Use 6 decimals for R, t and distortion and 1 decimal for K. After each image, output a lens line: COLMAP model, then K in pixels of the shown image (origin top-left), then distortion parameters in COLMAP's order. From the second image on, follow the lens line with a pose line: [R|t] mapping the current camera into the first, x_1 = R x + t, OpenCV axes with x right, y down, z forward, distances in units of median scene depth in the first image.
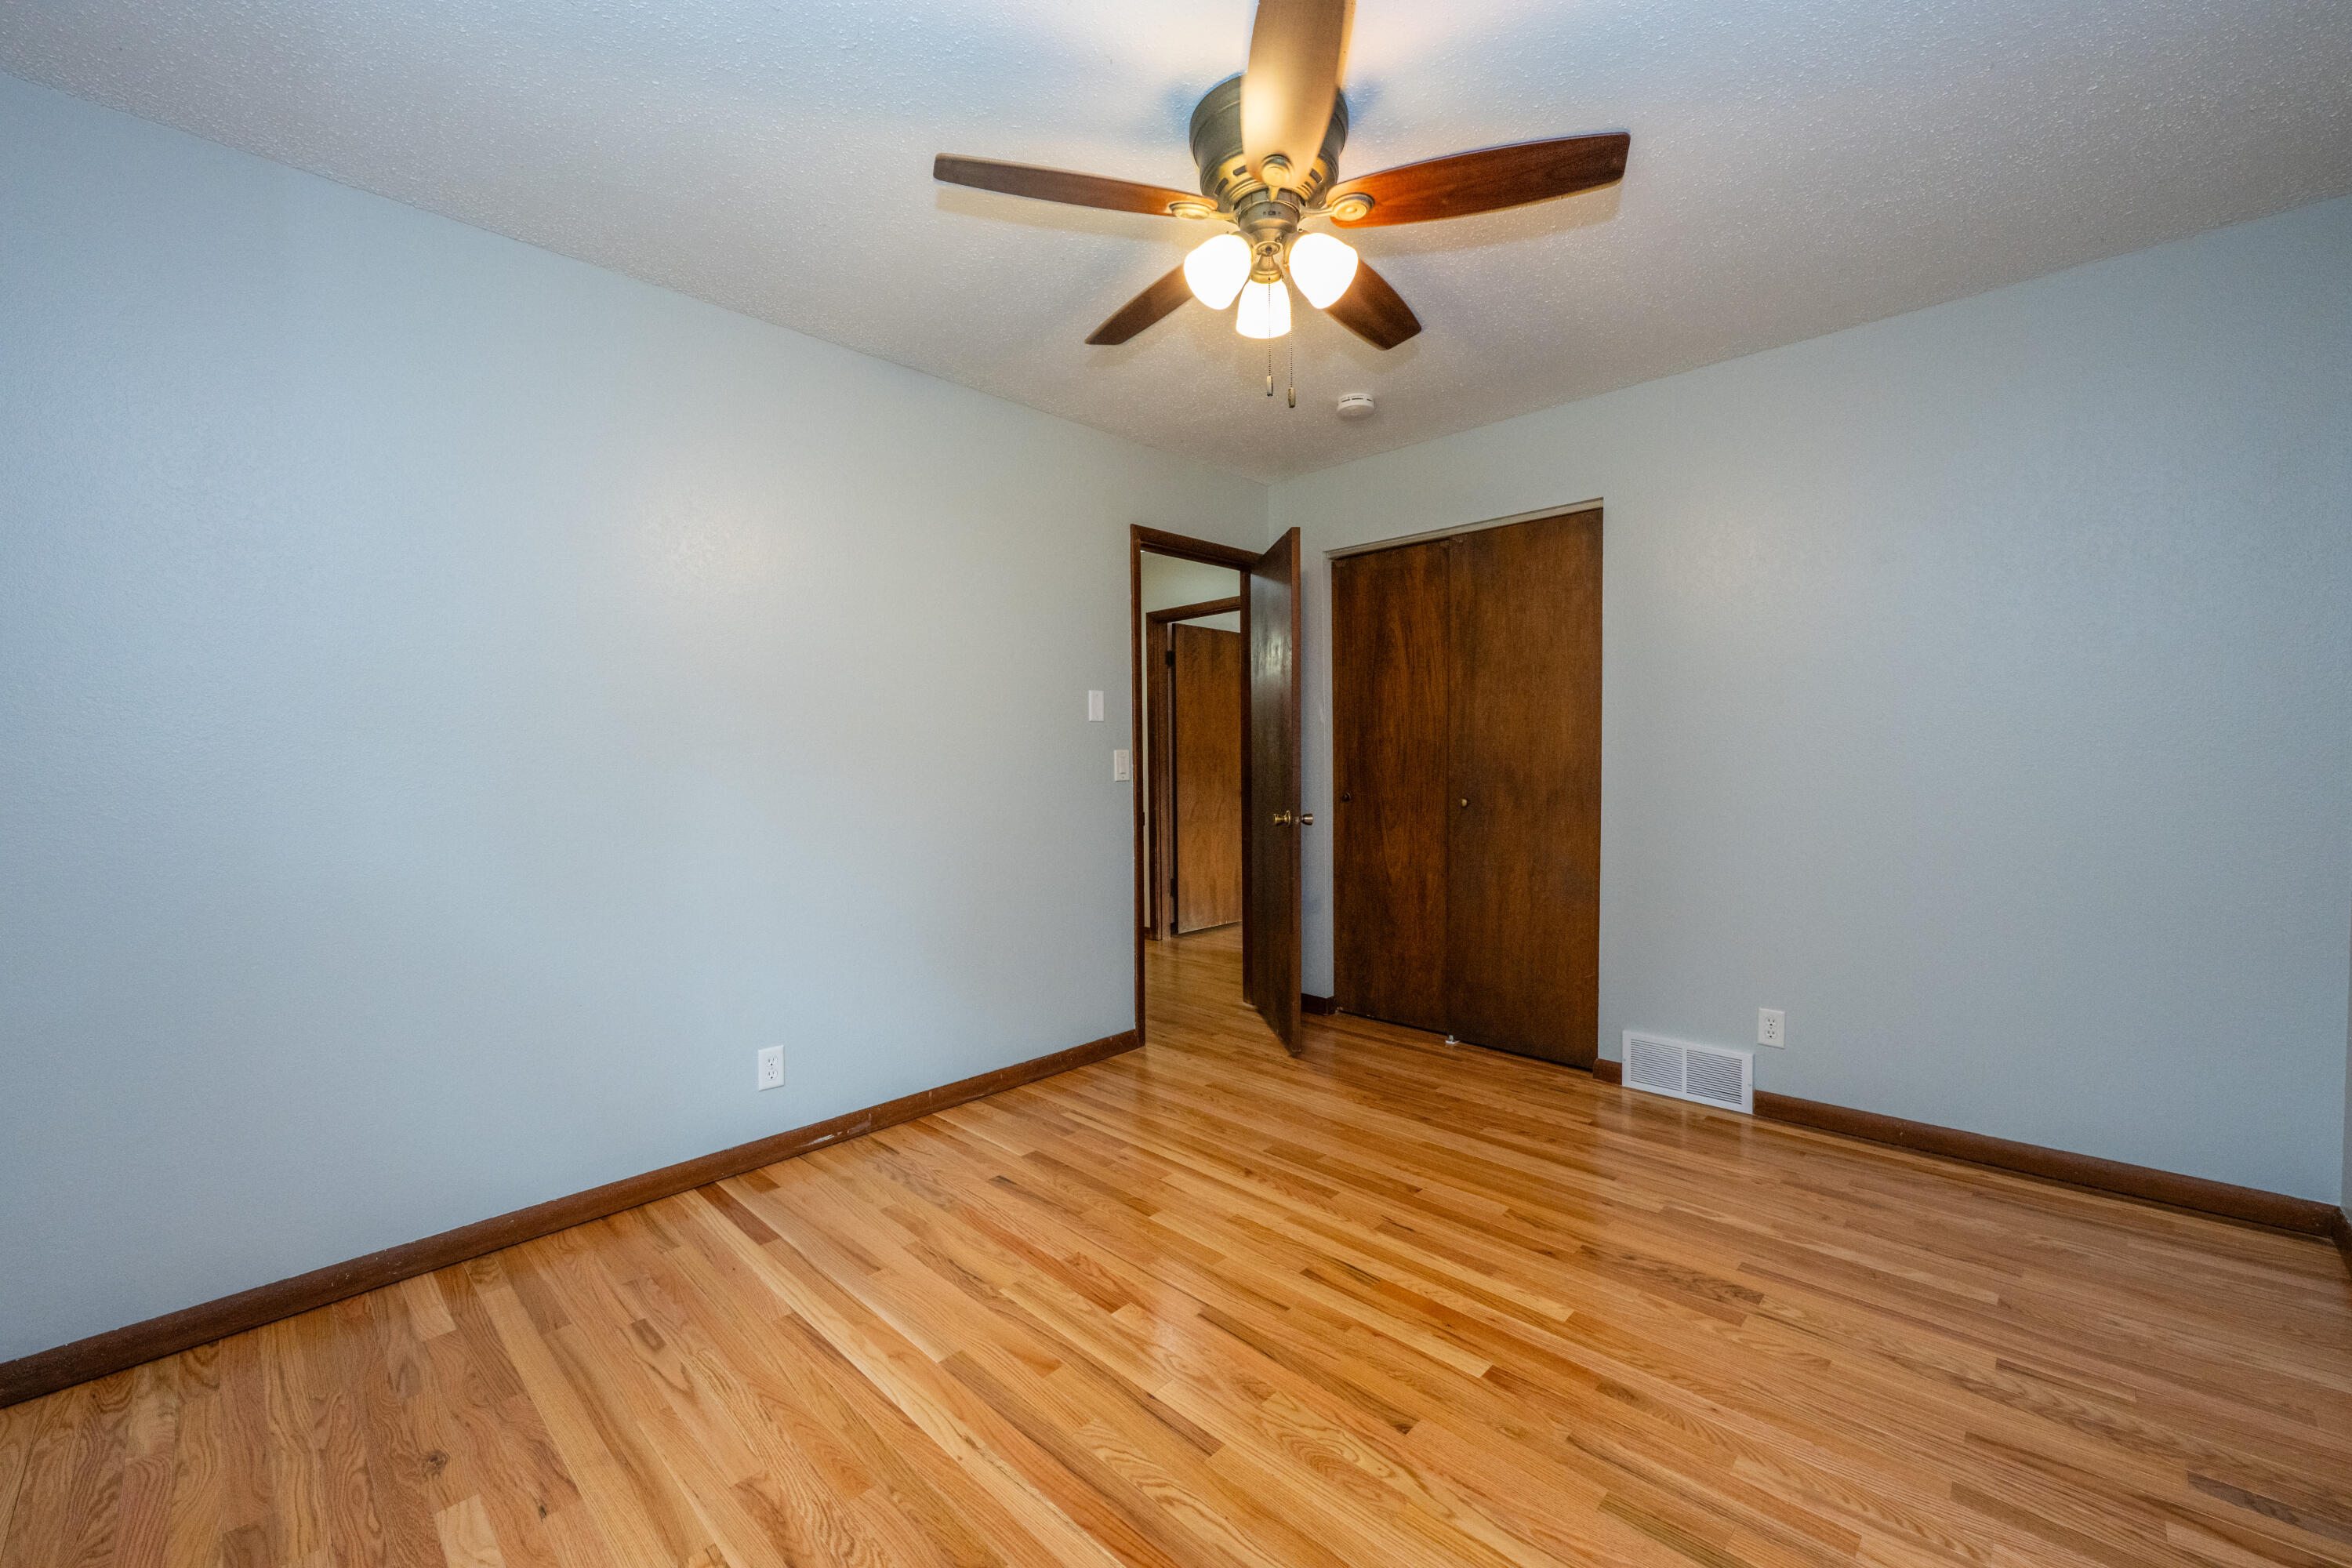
lens RADIAL K [[931.5, 0, 1172.9], [0, 931.5, 784.4], [0, 0, 1]] dist [-0.001143, 0.000181]
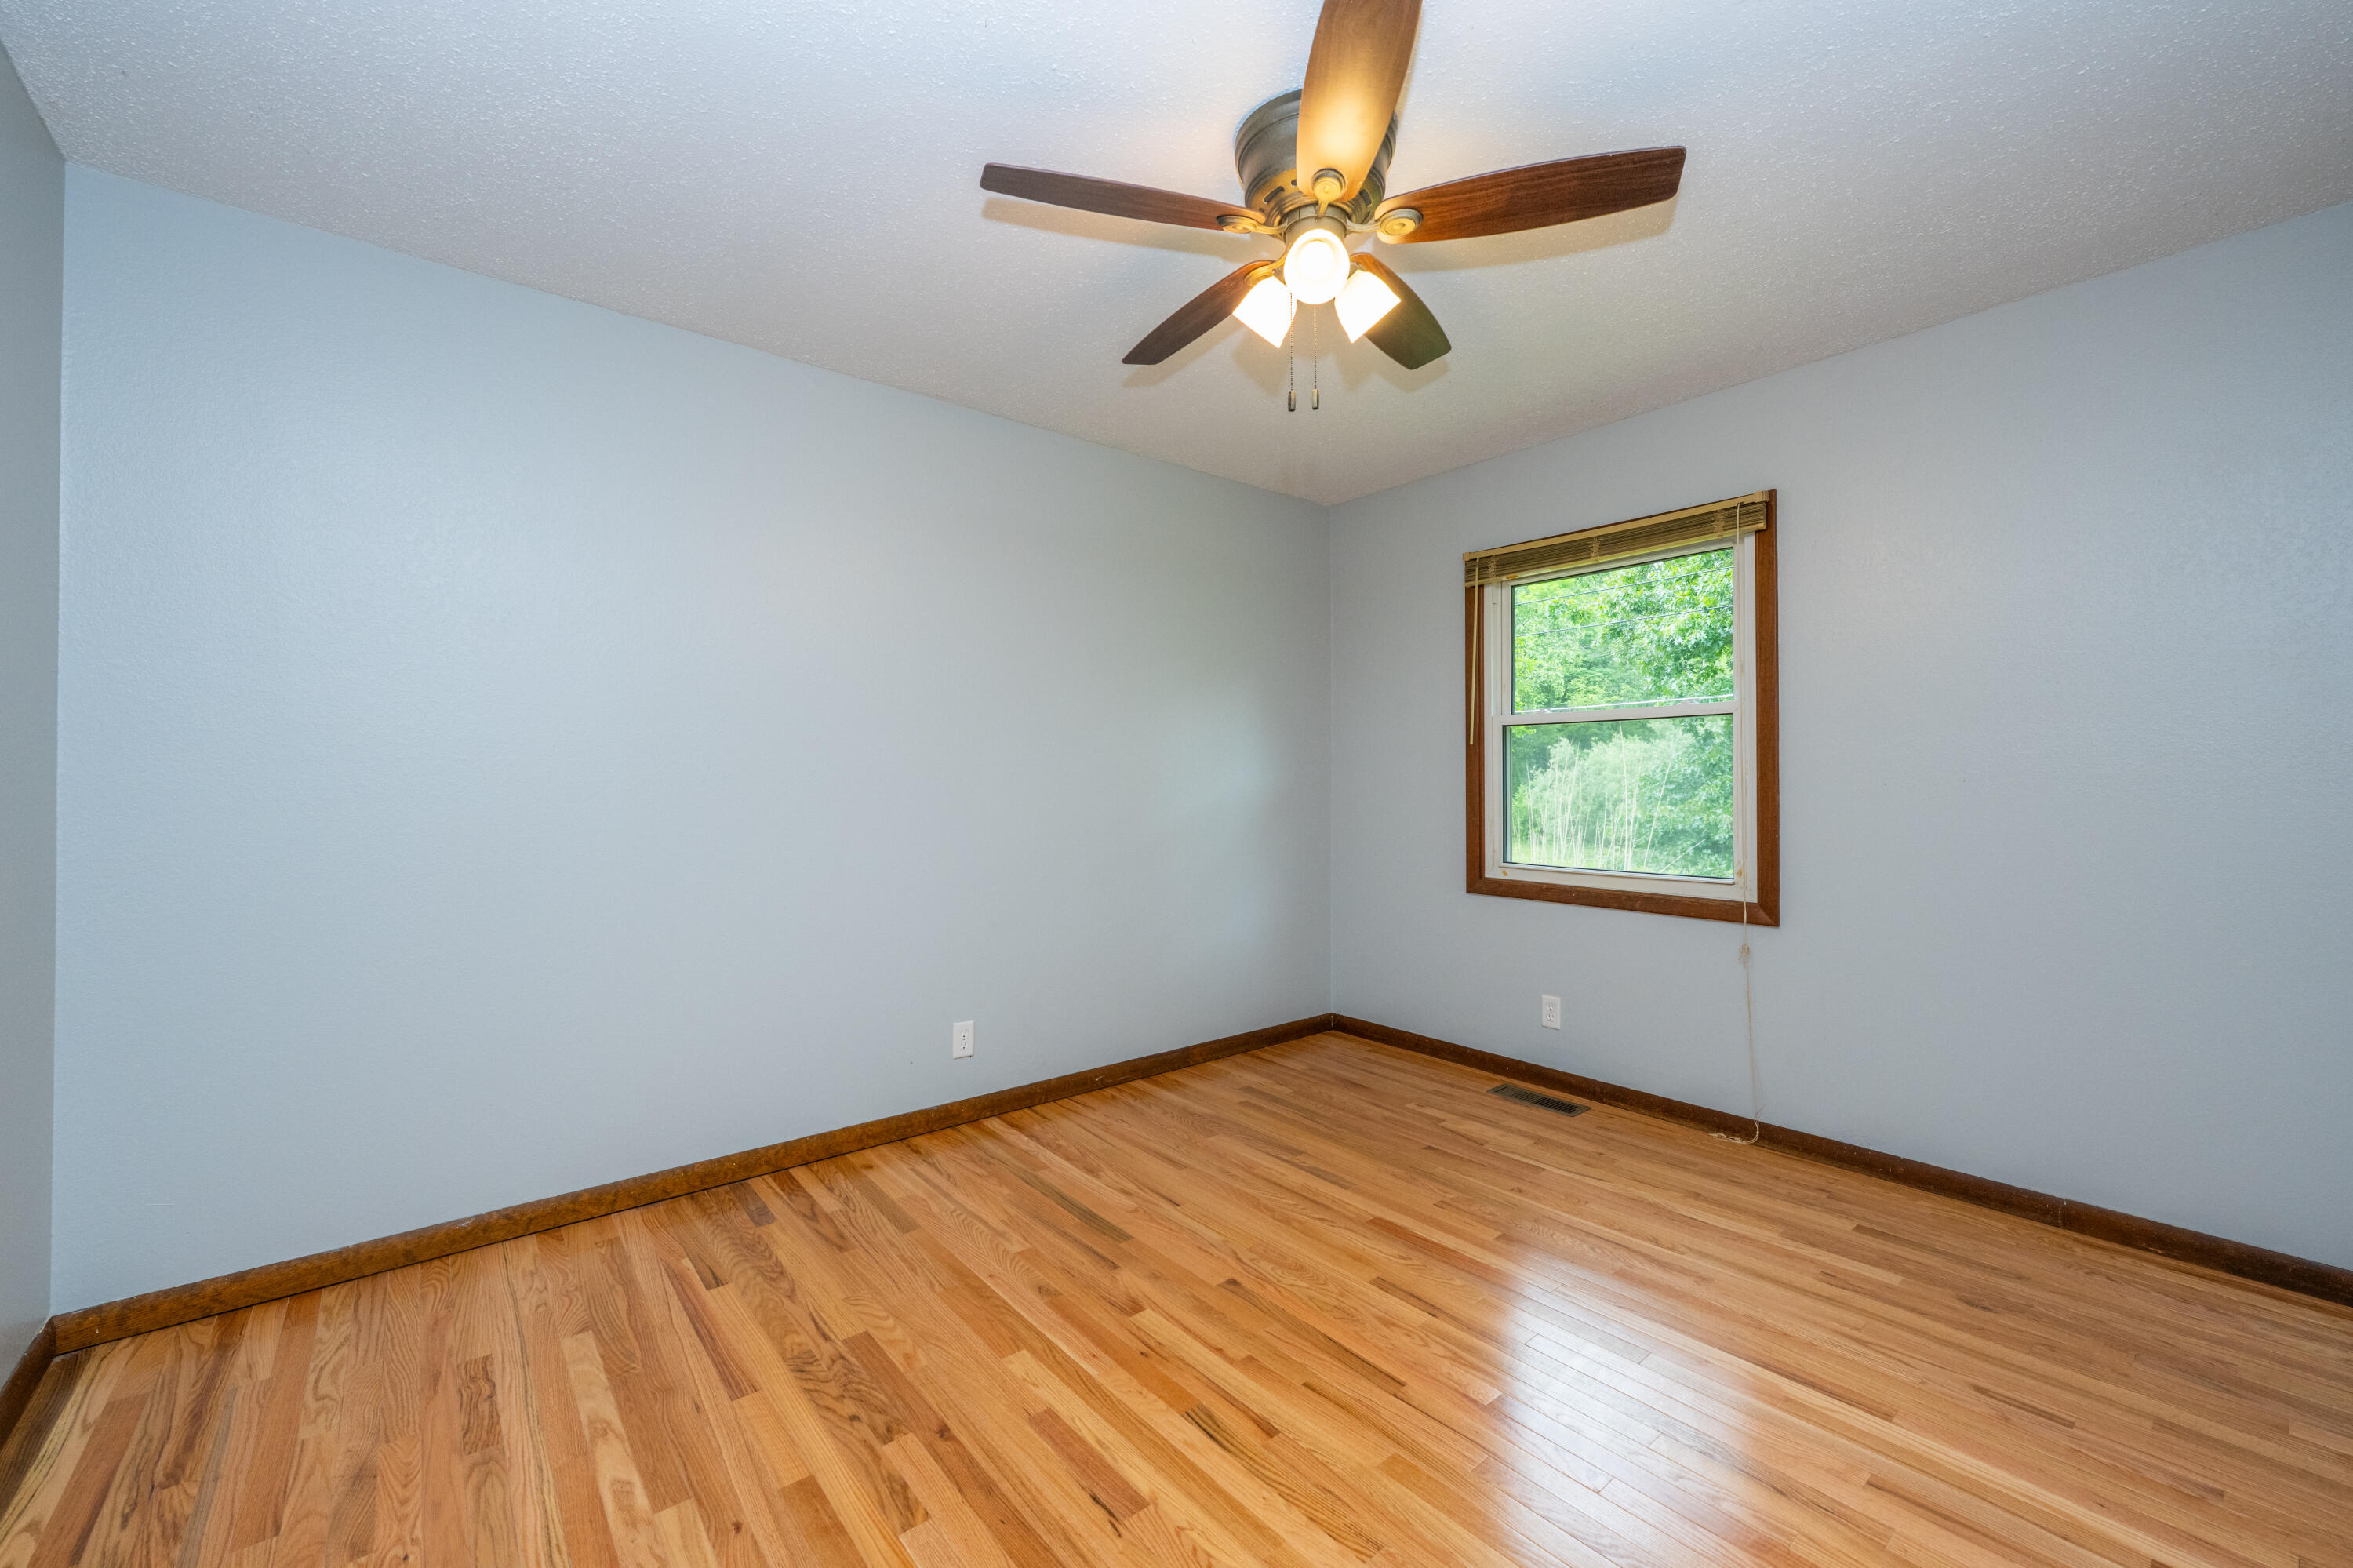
lens RADIAL K [[931.9, 0, 1173.4], [0, 931.9, 784.4], [0, 0, 1]] dist [-0.001143, 0.000181]
pose [[-0.993540, 0.010787, 0.112972, 0.147014], [0.013826, 0.999563, 0.026146, -0.047071], [-0.112641, 0.027539, -0.993254, 1.973612]]
